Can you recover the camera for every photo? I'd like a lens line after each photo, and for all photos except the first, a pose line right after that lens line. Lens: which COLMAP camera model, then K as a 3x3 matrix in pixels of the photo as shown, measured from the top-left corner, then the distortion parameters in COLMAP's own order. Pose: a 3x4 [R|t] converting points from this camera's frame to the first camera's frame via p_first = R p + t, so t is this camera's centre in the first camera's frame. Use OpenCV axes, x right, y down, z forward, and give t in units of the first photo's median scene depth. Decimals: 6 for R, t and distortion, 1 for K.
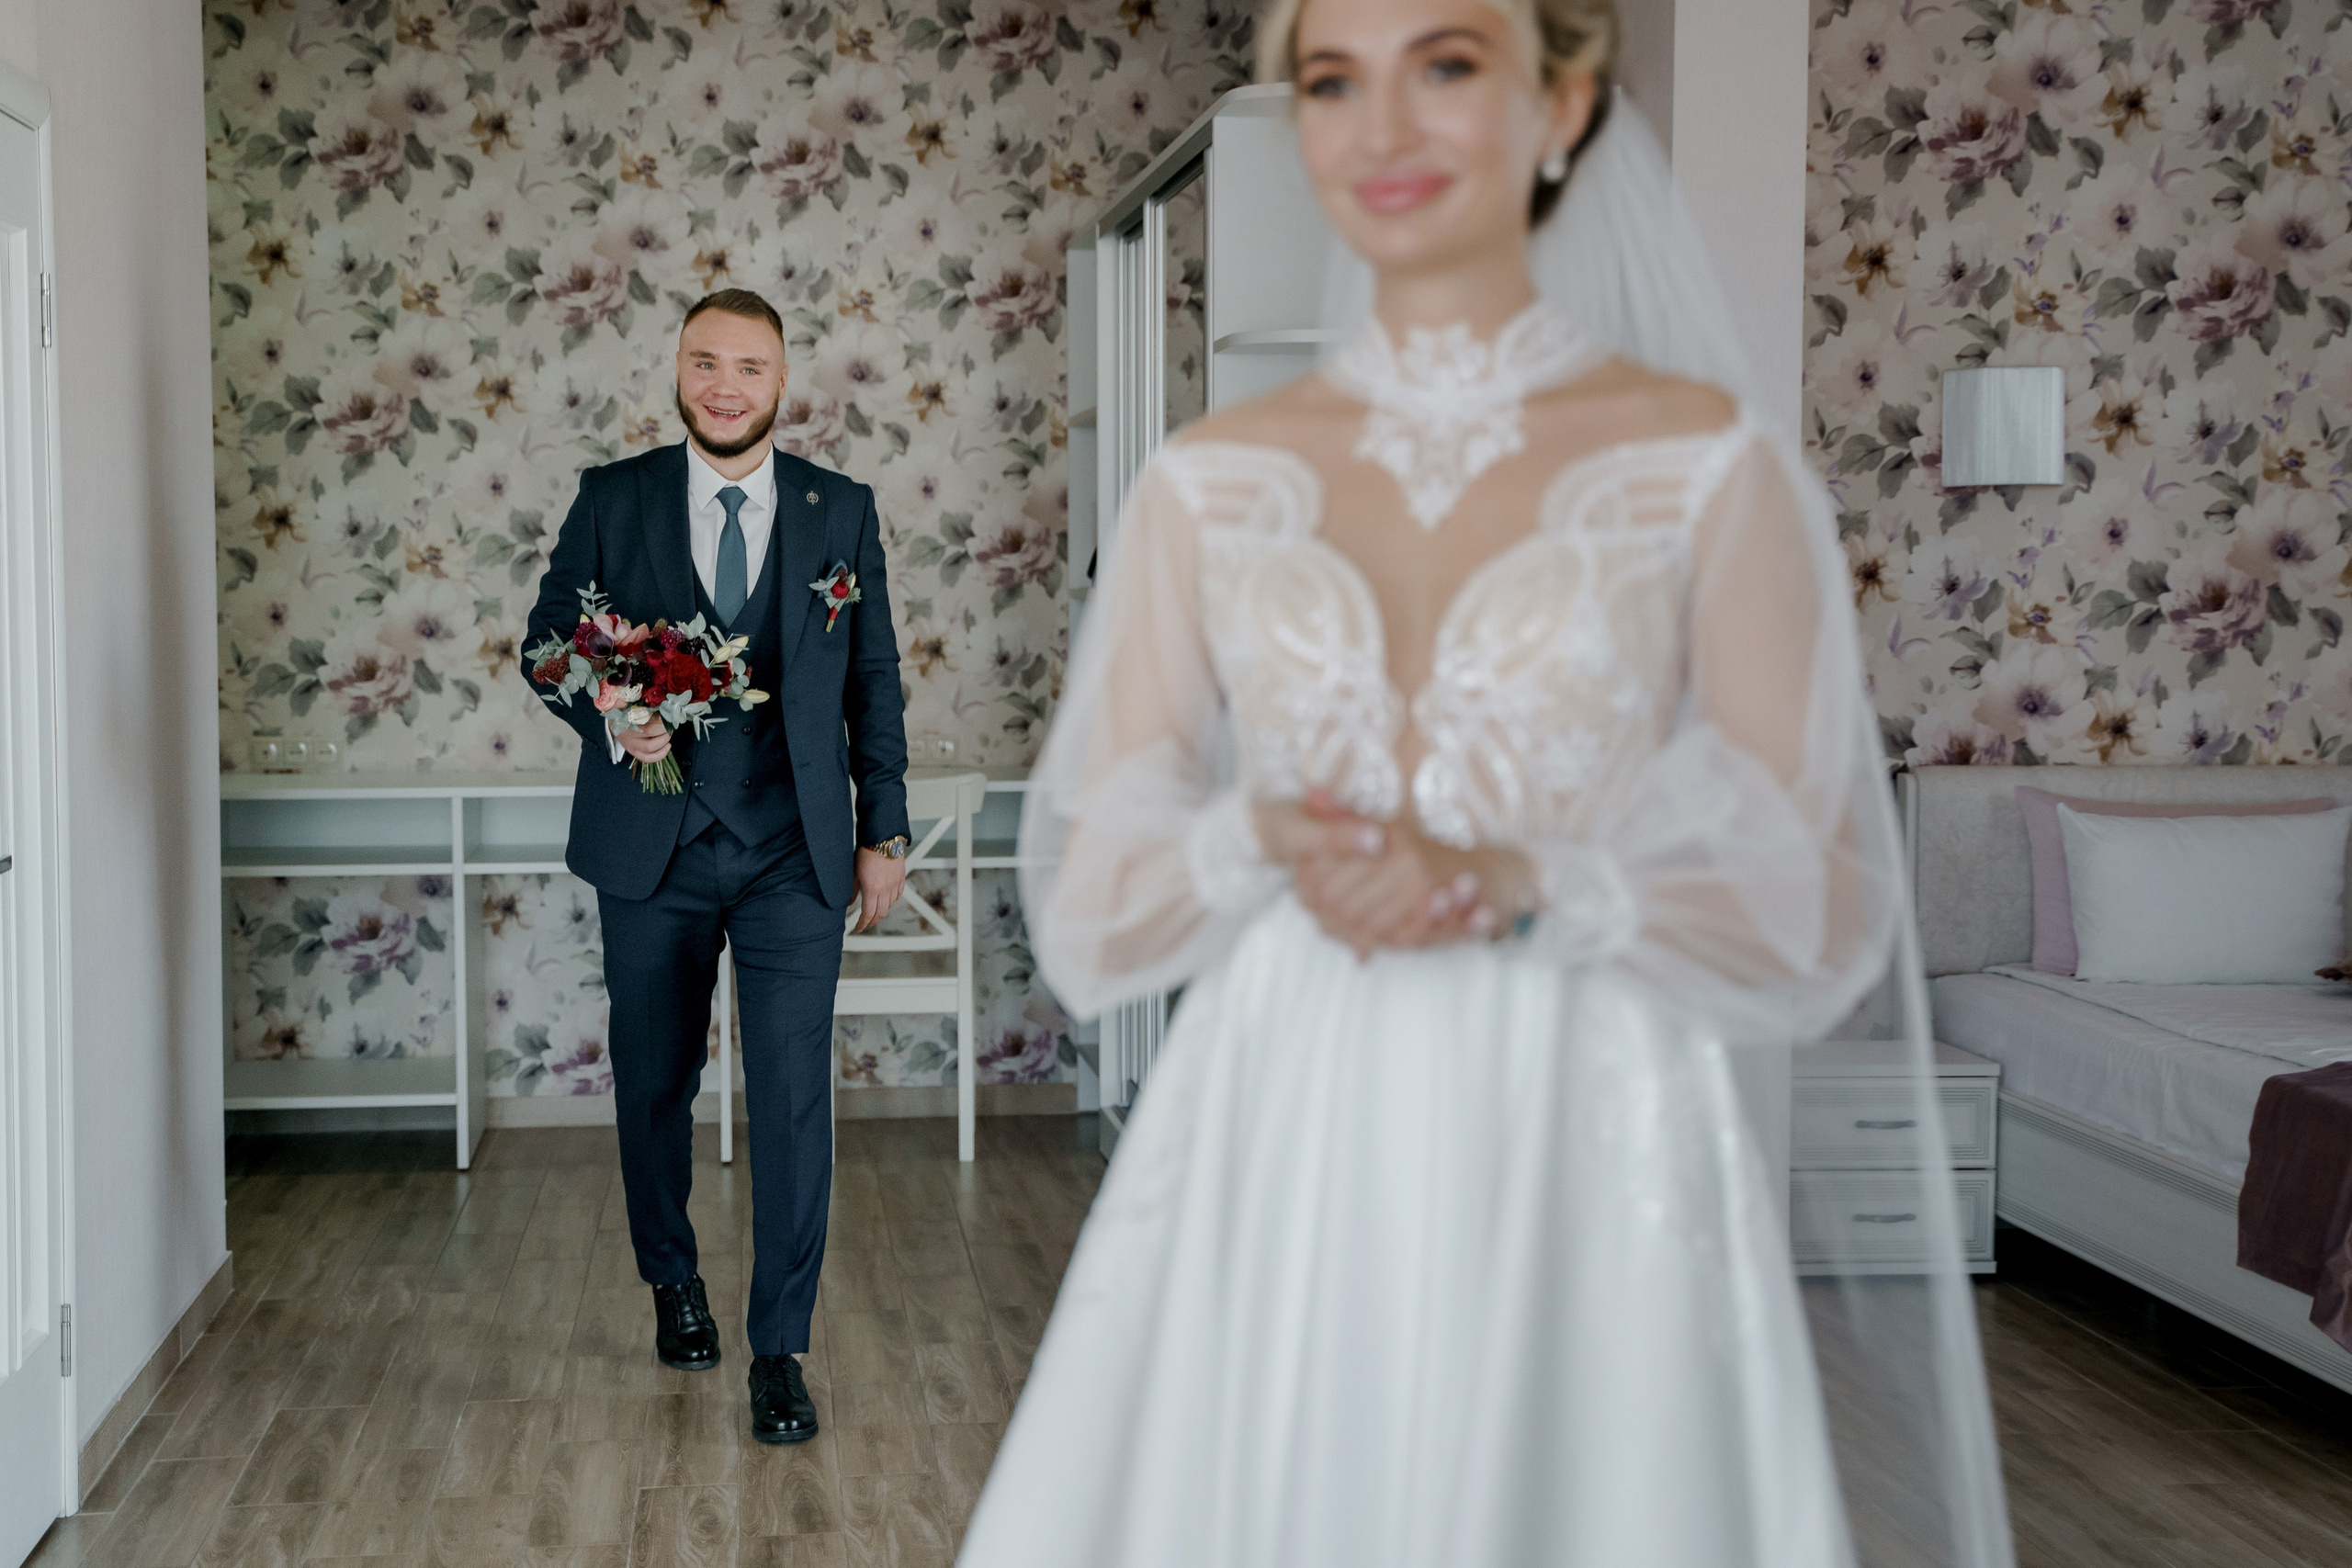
lens RADIAL K [[3868.4, 0, 1158.1], [0, 3868.4, 818.5], [0, 0, 1]] dist [0.132775, 0.000000]
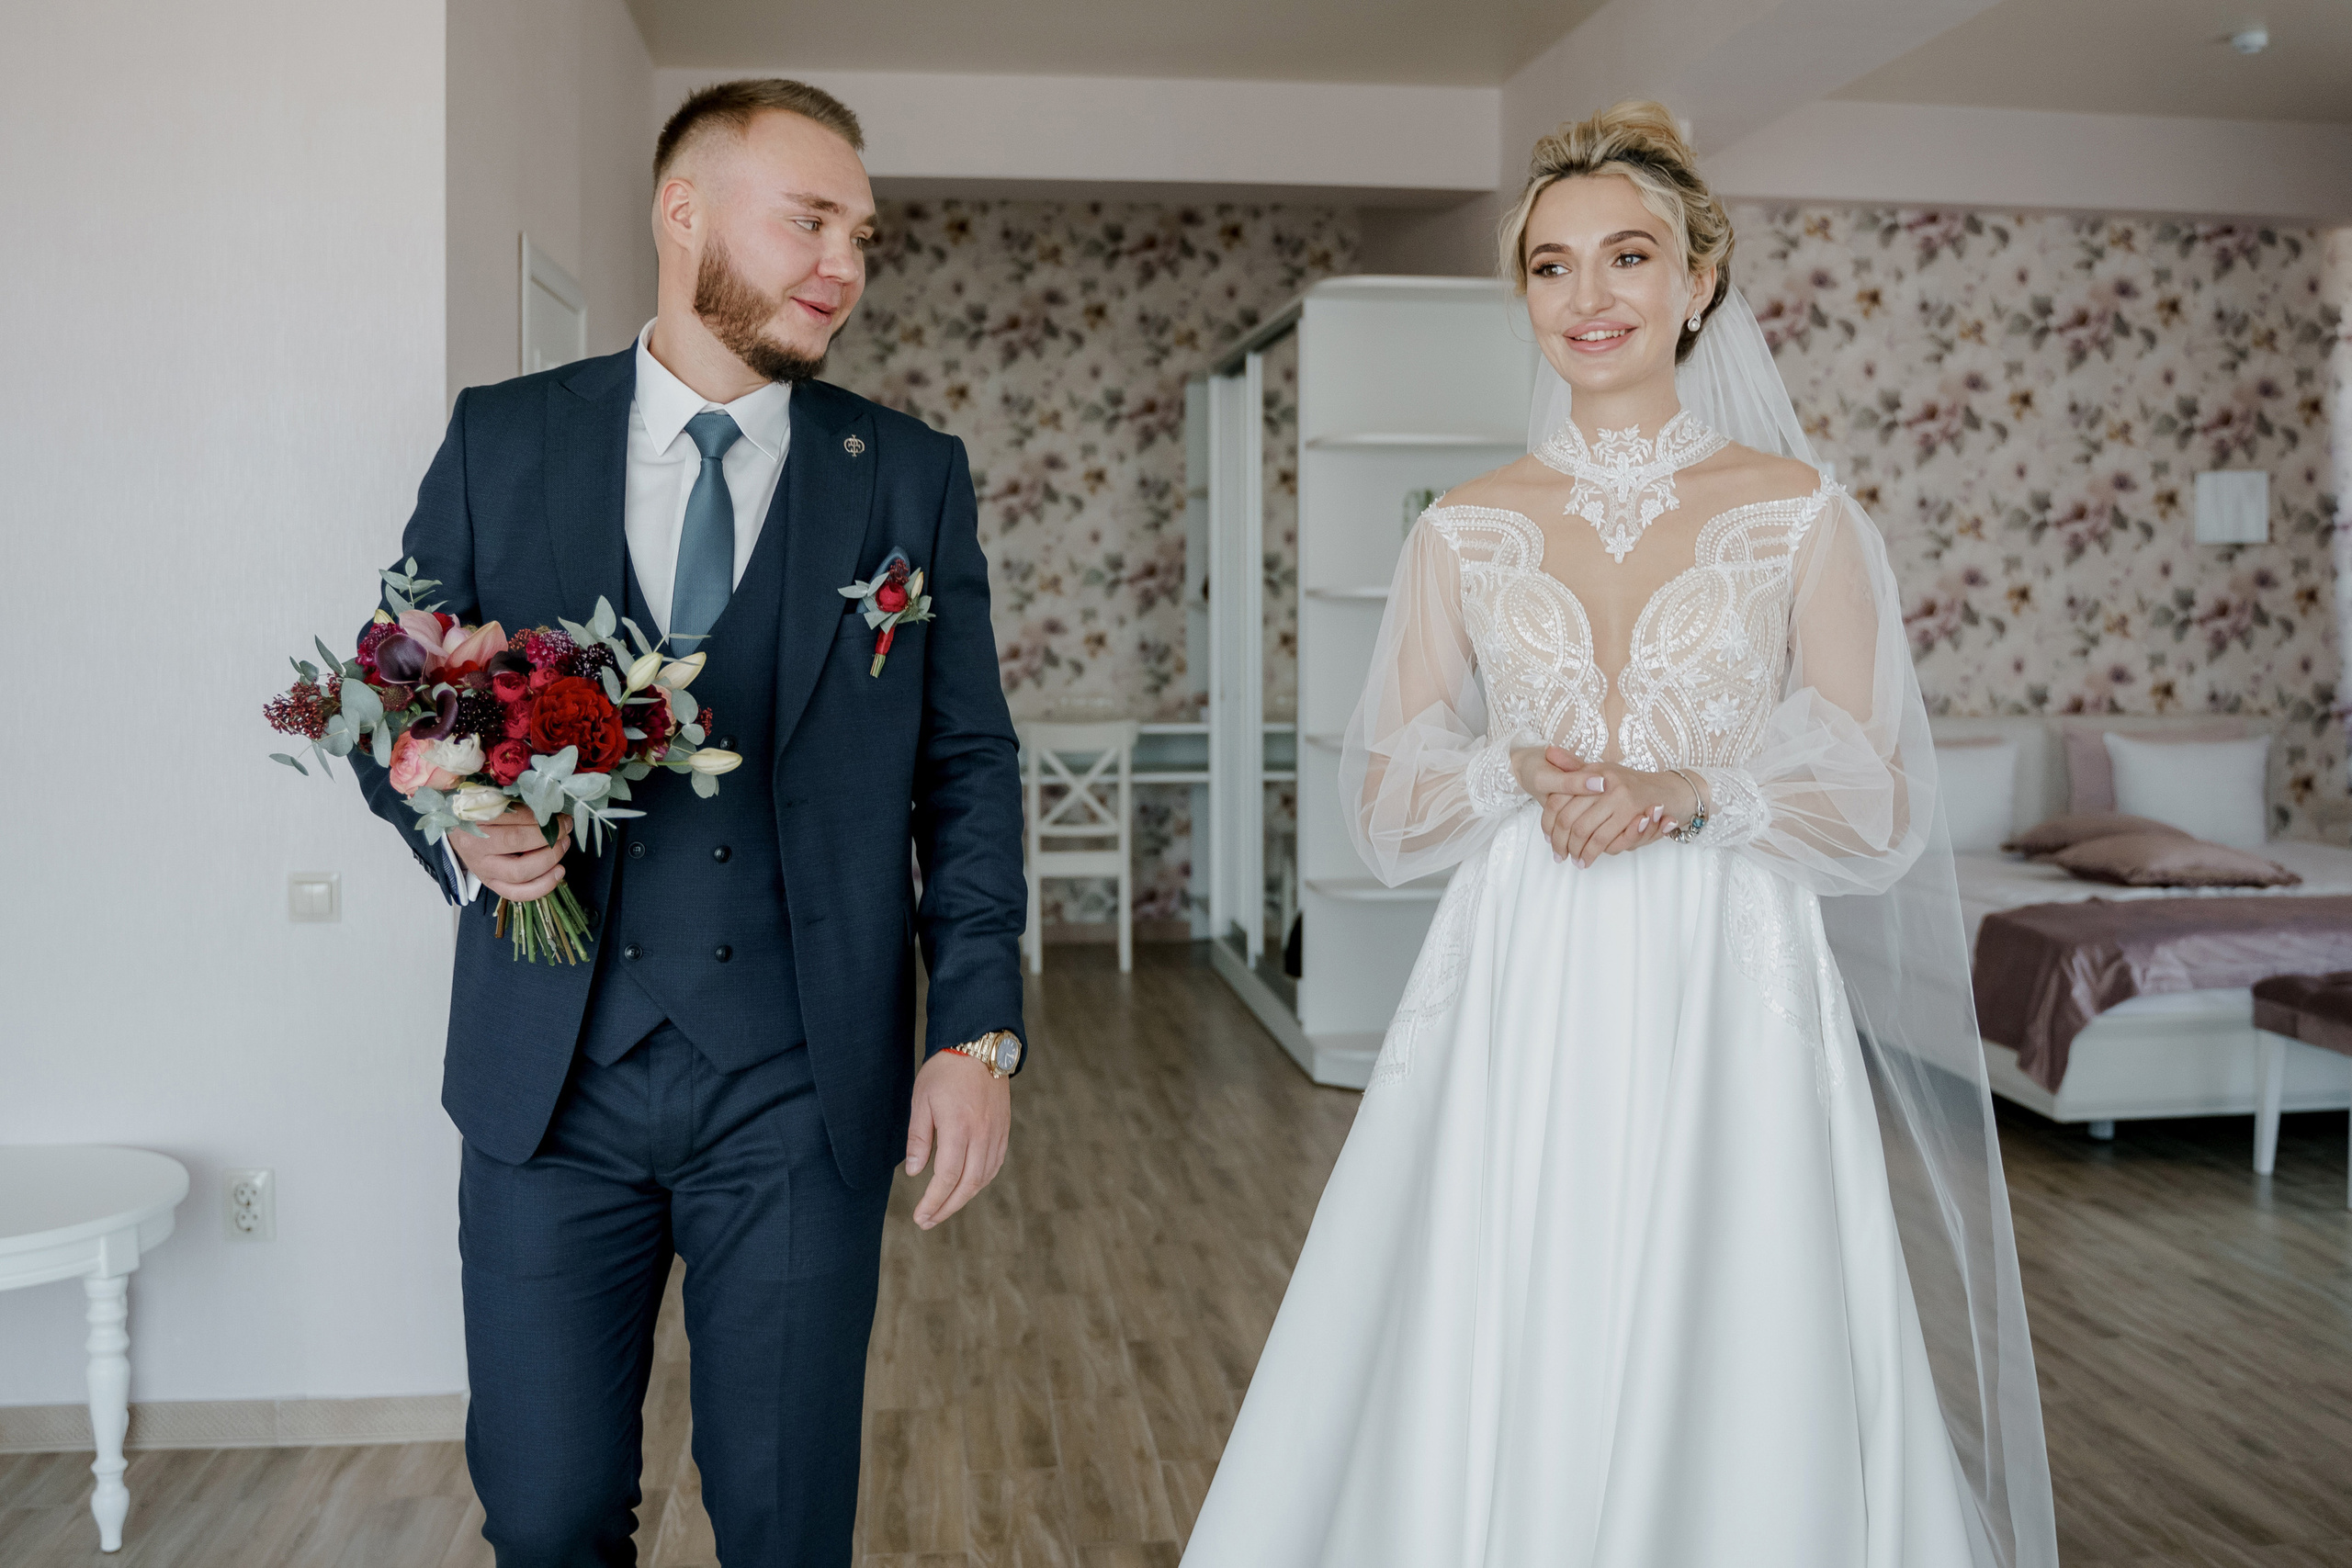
lens RADIAL K [[2476.9, 0, 1137.0], [0, 2476.9, 723.7], [0, 0, 1]] dist [-0.094462, 0.000000]
pose [[0.999958, 0.000240, -0.009211, -0.039274], [-0.000336, 0.999945, -0.010478, 0.000013], [0.009208, 0.010481, 0.999903, 0.011410]]
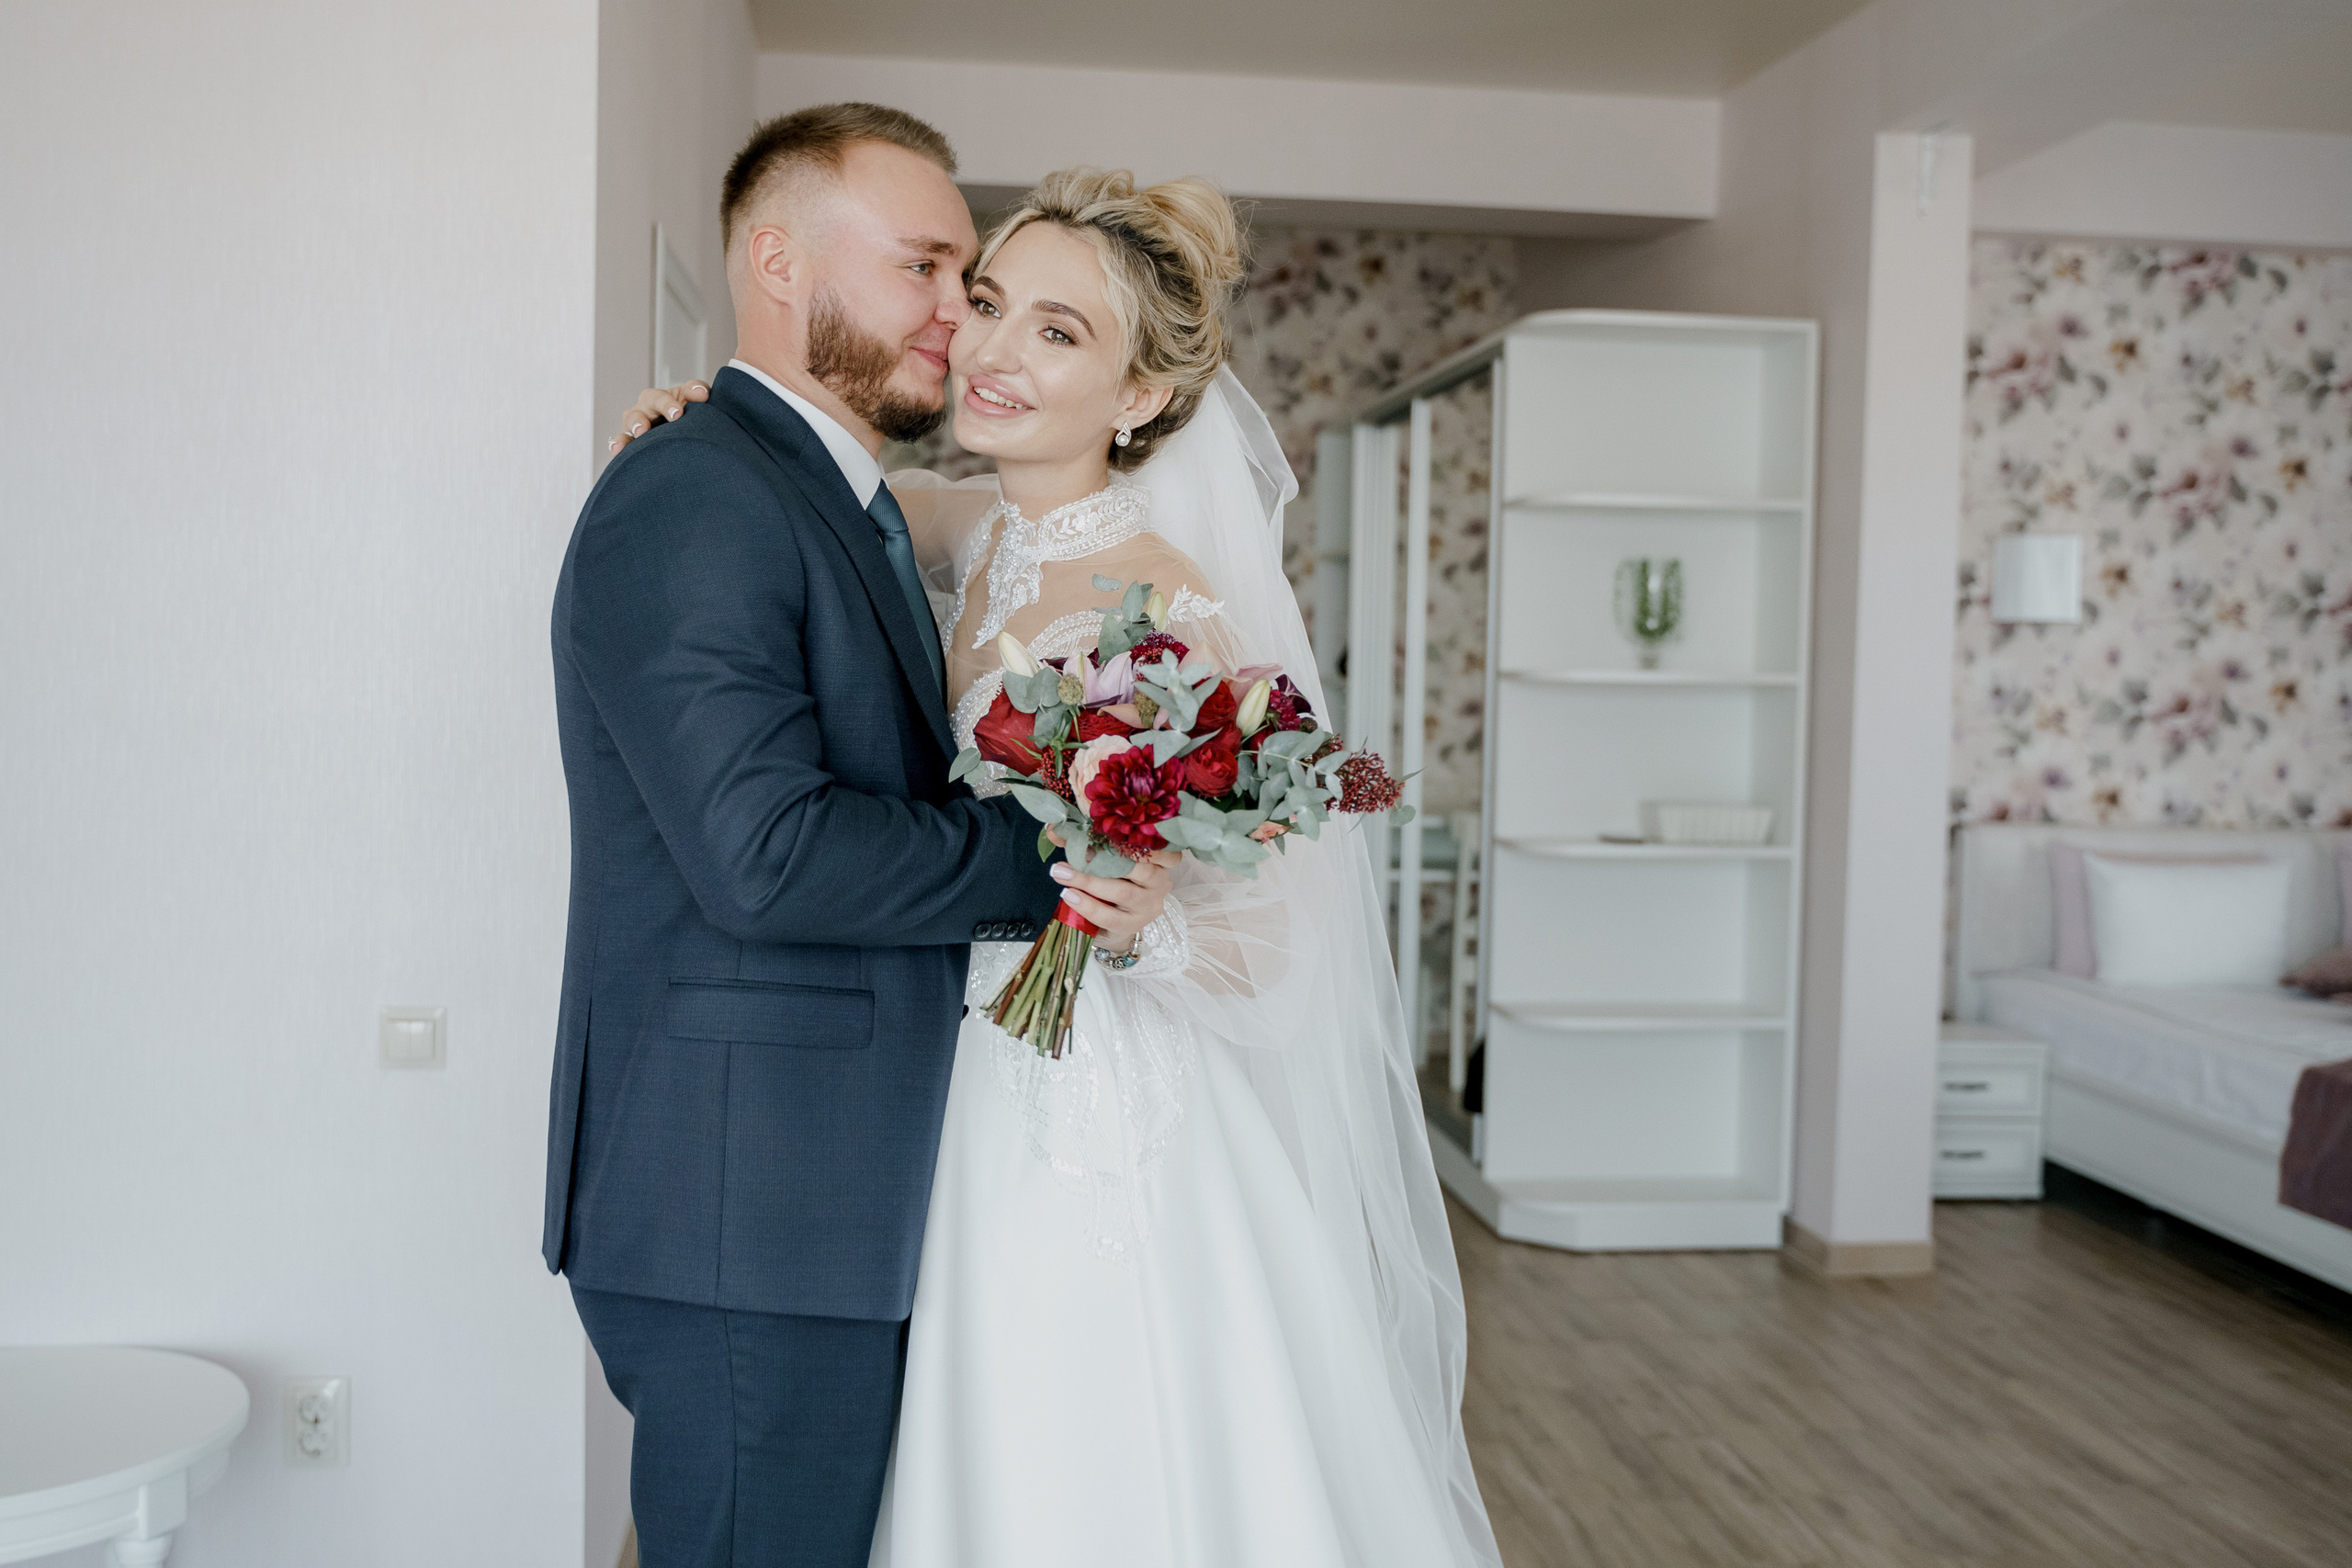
lens RADIAL K [[2561.5, 0, 1161.4], [0, 2561.5, 788.9], [0, 0, 1]] dist [0.012511, 0.000000]
pose [[0.999715, 0.020914, 0.011552, -0.101652], [-0.020793, 0.999729, -0.010471, -0.010095], [-0.011768, 0.010228, 0.999878, 0.096443]]
